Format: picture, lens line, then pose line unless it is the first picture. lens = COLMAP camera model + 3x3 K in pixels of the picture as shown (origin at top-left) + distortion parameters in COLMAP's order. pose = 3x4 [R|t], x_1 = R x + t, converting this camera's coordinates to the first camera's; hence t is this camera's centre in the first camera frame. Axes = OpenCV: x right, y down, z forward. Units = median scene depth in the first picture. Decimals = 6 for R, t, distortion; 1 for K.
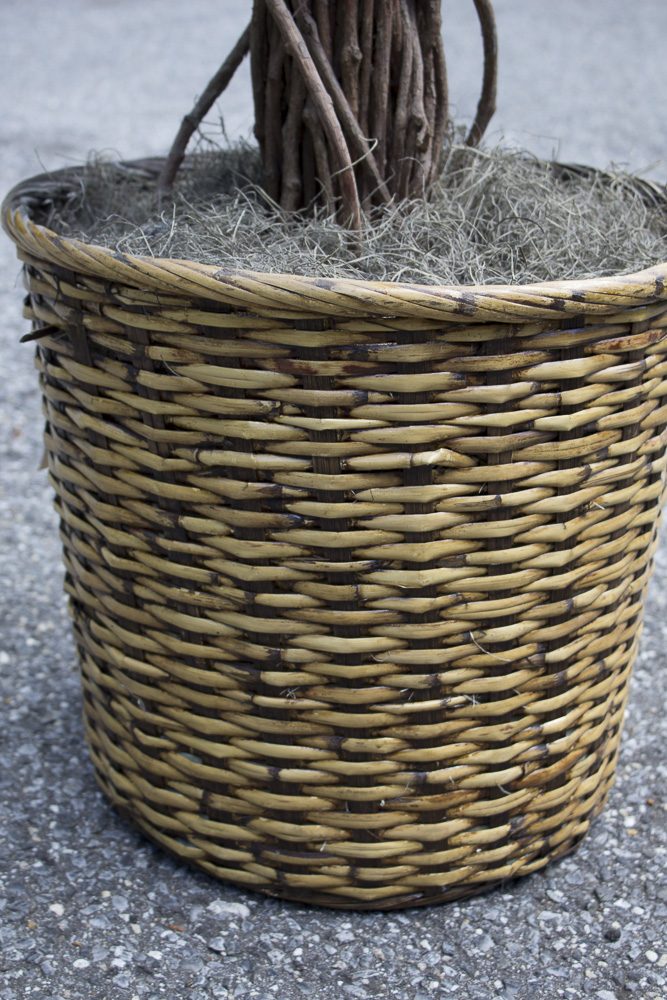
lens RADIAL K [[1667.2, 0, 331.7], [0, 1667.2, 501.1], [0, 0, 1]] dist [-0.015407, 0.000000]
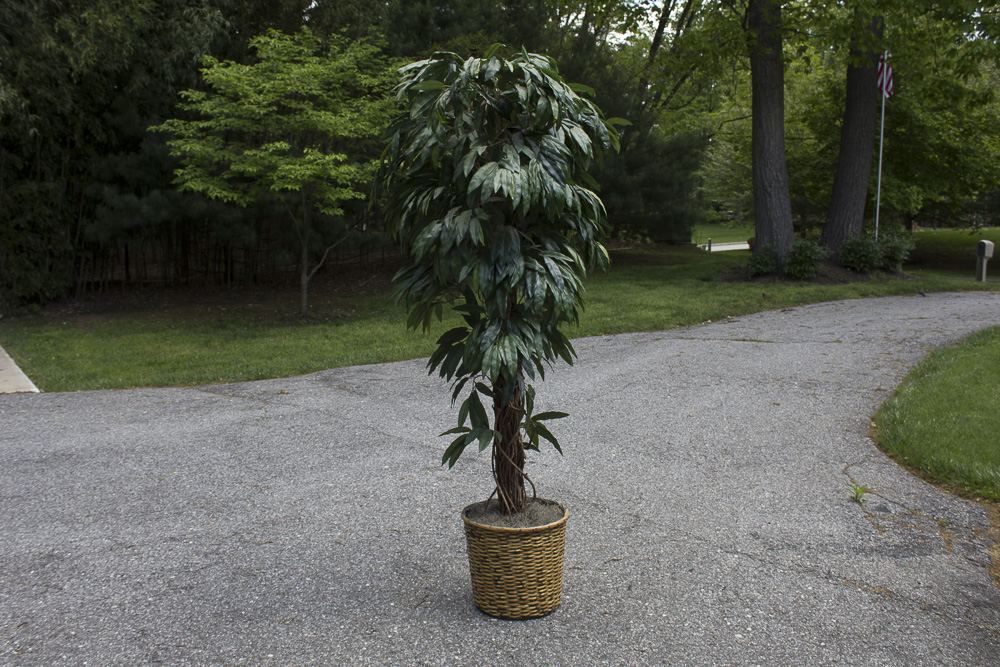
lens RADIAL K [[938.4, 0, 509.7], [0, 938.4, 336.9], [0, 0, 1]] dist [-0.117695, 0.000000]
pose [[0.992505, -0.031678, -0.118024, 0.499865], [0.000003, 0.965822, -0.259208, 0.122007], [0.122202, 0.257265, 0.958583, -2.983424]]
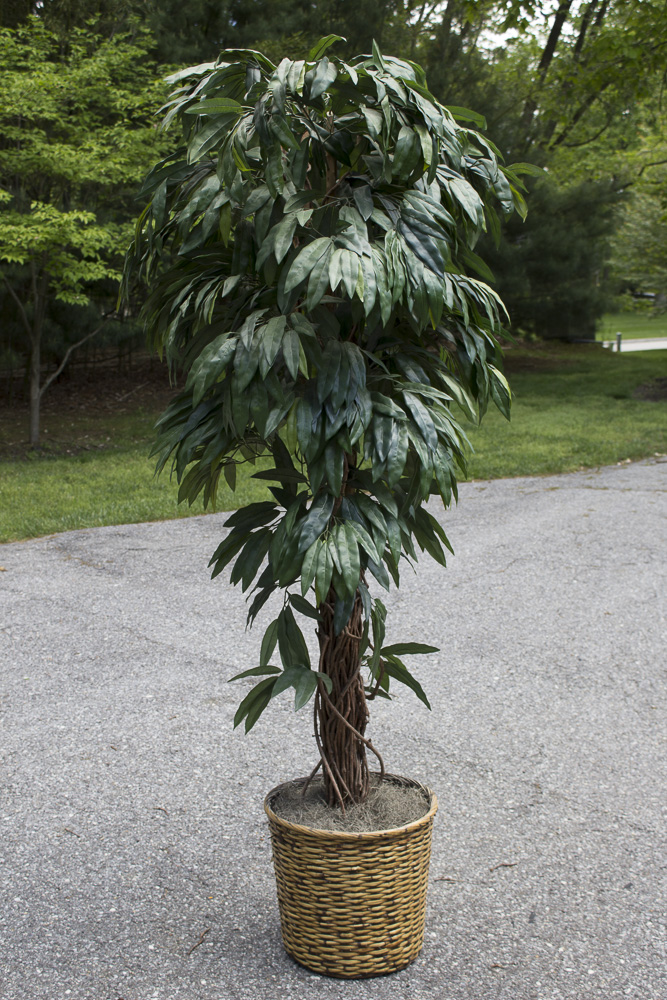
lens RADIAL K [[1322.4, 0, 333.0], [0, 1322.4, 500.3], [0, 0, 1]] dist [-0.045310, 0.000000]
pose [[0.992816, -0.019662, -0.118022, 0.408061], [-0.008824, 0.971686, -0.236112, -0.140570], [0.119323, 0.235457, 0.964532, -2.523159]]
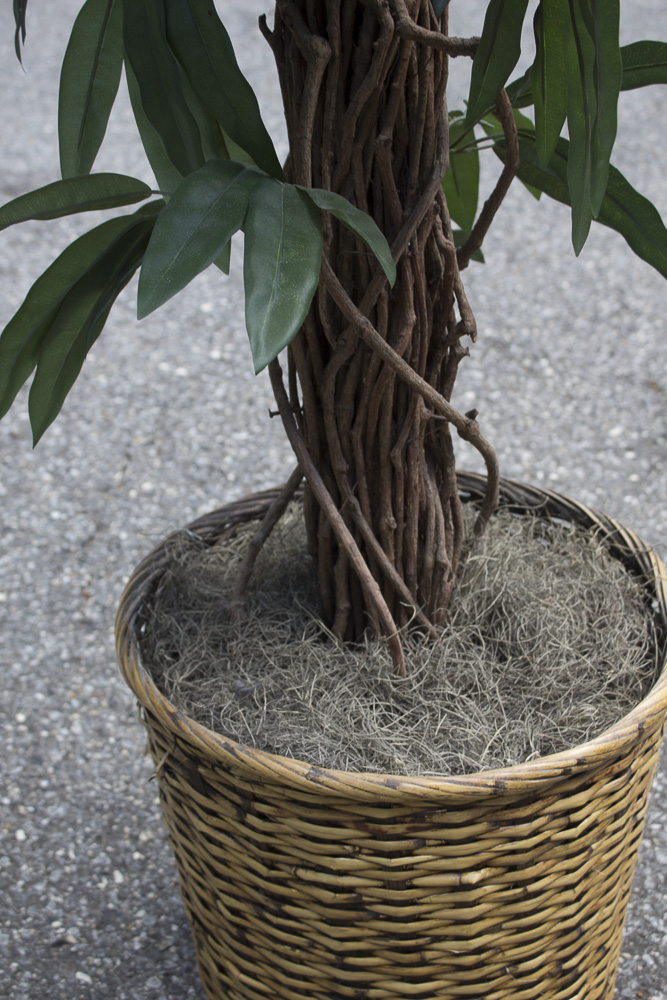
lens RADIAL K [[1536.4, 0, 333.8], [0, 1536.4, 507.1], [0, 0, 1]] dist [-0.040275, 0.000000]
pose [[0.997692, -0.066509, 0.013674, -0.044606], [0.064290, 0.990080, 0.124930, -0.431813], [-0.021847, -0.123762, 0.992071, -0.152619]]
